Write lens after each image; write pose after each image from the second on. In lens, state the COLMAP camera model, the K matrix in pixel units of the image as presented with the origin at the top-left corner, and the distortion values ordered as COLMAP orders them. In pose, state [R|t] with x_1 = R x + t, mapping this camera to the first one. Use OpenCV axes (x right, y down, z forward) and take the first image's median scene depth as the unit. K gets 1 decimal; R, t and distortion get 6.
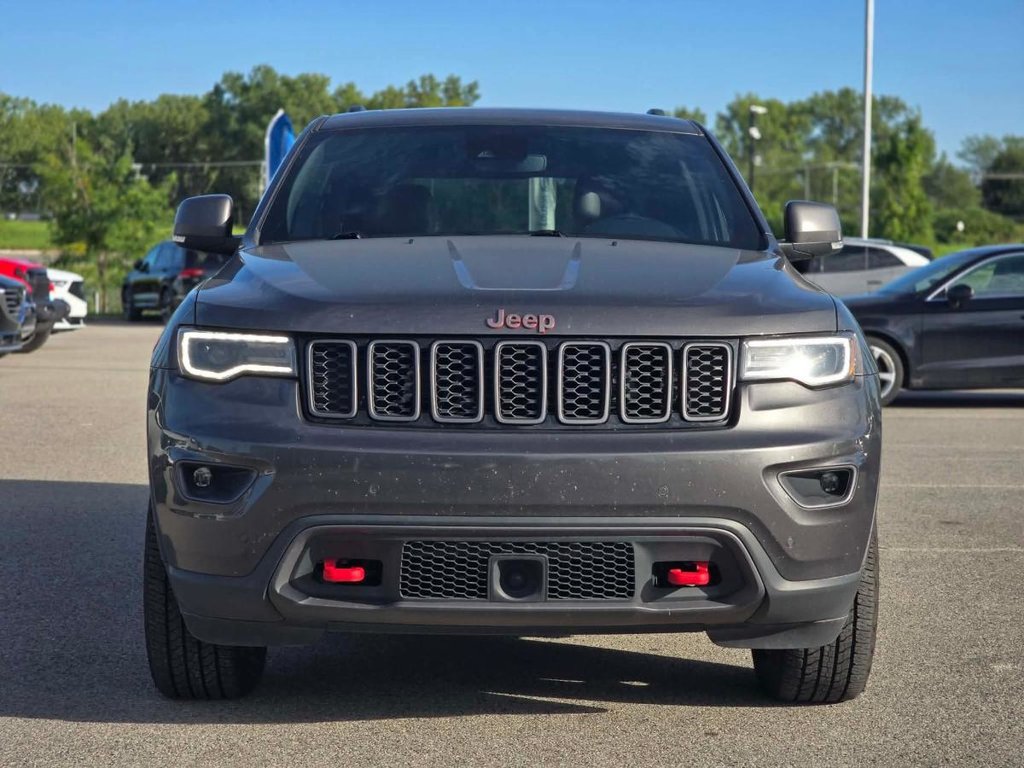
lens RADIAL K [[2090.2, 0, 512.0], [0, 2090.2, 384.0], [0, 0, 1]] dist [-0.187343, 0.106371]
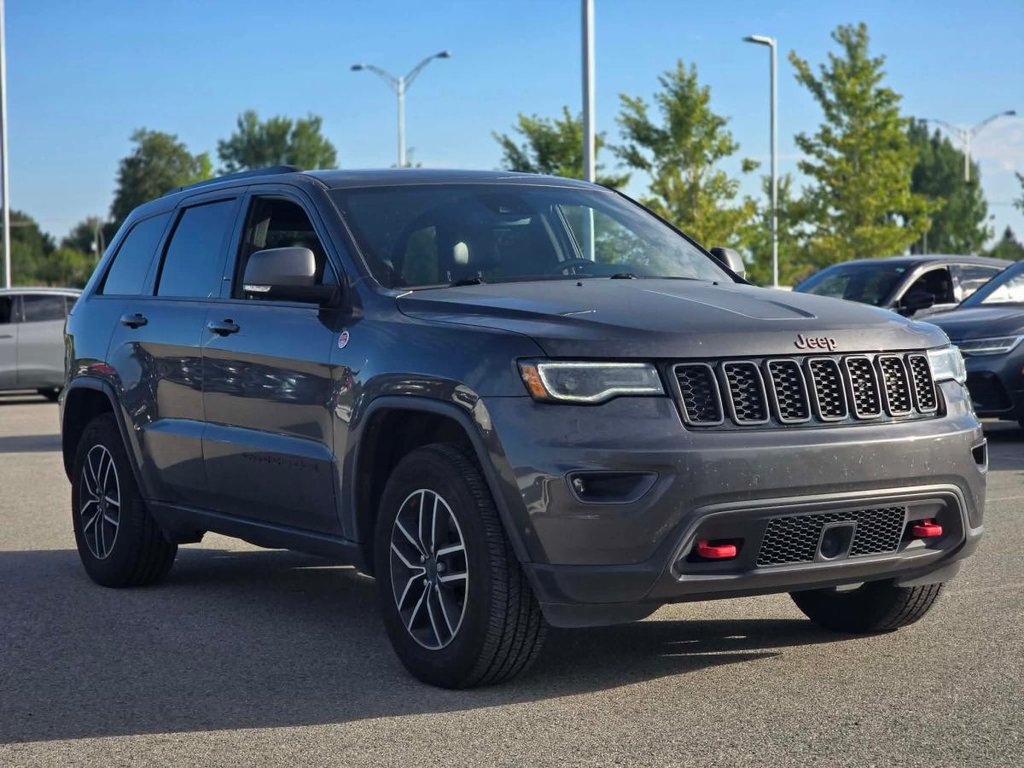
lens RADIAL K [[2090.2, 0, 512.0], [0, 2090.2, 384.0], [0, 0, 1]] dist [-0.187343, 0.106371]
pose [[0.869170, -0.049526, 0.492027, -0.785473], [0.060973, 0.998113, -0.007242, -0.006334], [-0.490740, 0.036295, 0.870550, -0.016761]]
